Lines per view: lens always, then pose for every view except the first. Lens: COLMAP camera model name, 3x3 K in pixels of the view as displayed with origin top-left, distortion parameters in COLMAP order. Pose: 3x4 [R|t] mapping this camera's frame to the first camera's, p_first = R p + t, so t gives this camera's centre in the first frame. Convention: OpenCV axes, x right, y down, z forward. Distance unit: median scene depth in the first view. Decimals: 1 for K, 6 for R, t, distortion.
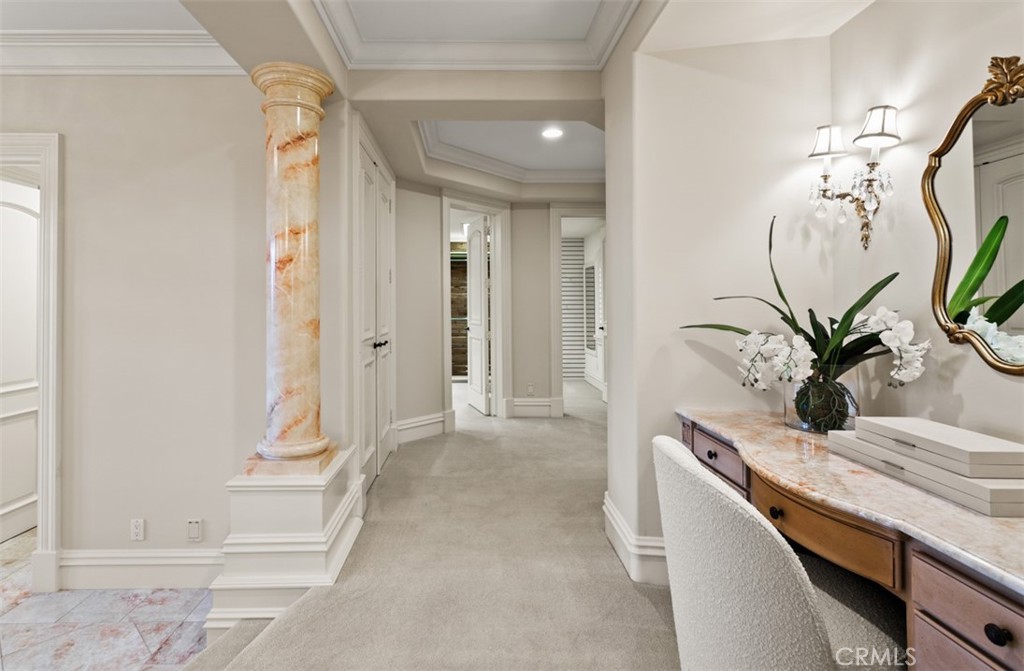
lens RADIAL K [[503.9, 0, 510.6], [0, 503.9, 299.1], [0, 0, 1]] dist [0.000532, -0.000043]
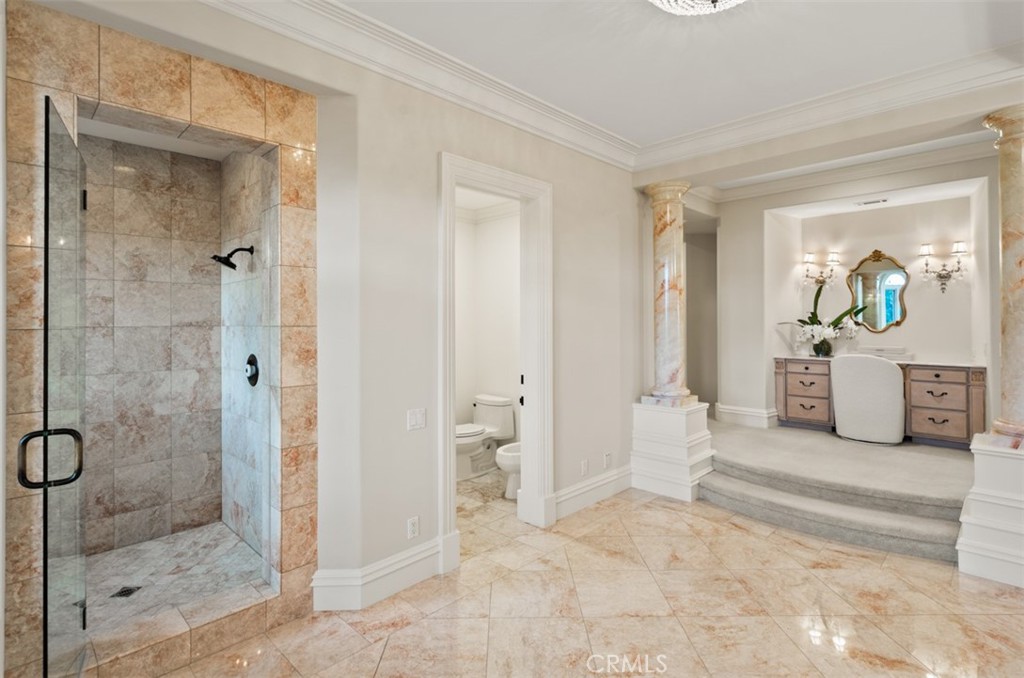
lens RADIAL K [[498.5, 0, 511.7], [0, 498.5, 318.5], [0, 0, 1]] dist [0.000609, 0.000516]
pose [[0.709723, 0.002253, 0.704477, -2.345708], [-0.008100, 0.999955, 0.004963, 0.027335], [-0.704434, -0.009228, 0.709709, 0.162560]]
